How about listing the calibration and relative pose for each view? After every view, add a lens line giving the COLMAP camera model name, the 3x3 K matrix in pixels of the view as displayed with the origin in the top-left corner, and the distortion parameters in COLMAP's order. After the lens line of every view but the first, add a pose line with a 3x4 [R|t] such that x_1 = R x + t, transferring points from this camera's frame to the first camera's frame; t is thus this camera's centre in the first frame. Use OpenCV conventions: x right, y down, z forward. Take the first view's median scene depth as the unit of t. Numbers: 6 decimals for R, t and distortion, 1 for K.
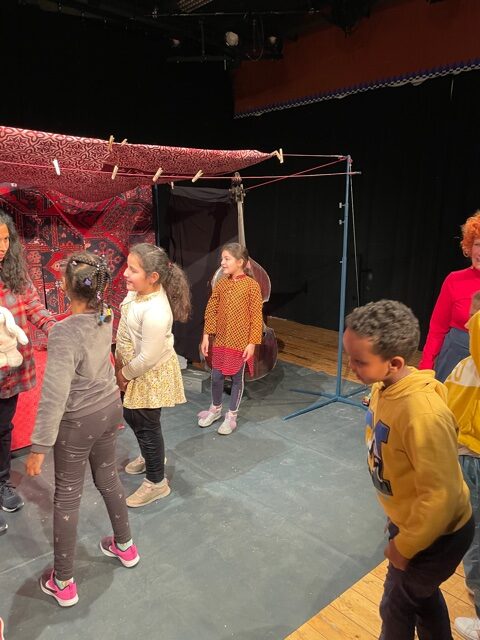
lens RADIAL K [[483.2, 0, 243.0], [0, 483.2, 318.7], [0, 0, 1]] dist [0.079969, -0.111252]
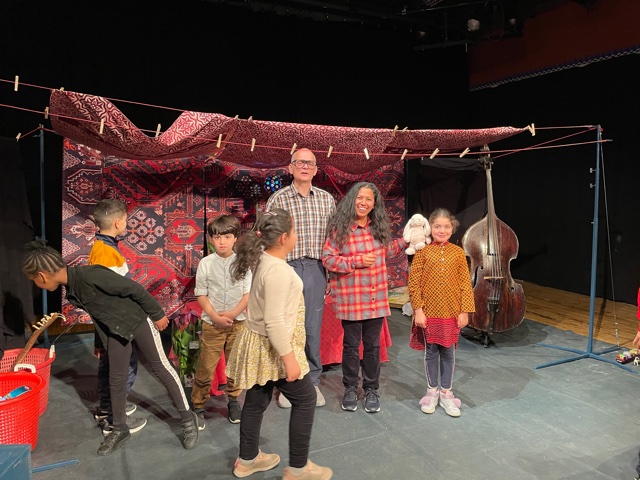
lens RADIAL K [[483.2, 0, 318.5], [0, 483.2, 237.7], [0, 0, 1]] dist [0.079969, -0.111252]
pose [[0.960647, 0.009742, -0.277600, -0.068923], [-0.034720, 0.995758, -0.085207, 0.025303], [0.275593, 0.091492, 0.956911, -0.169947]]
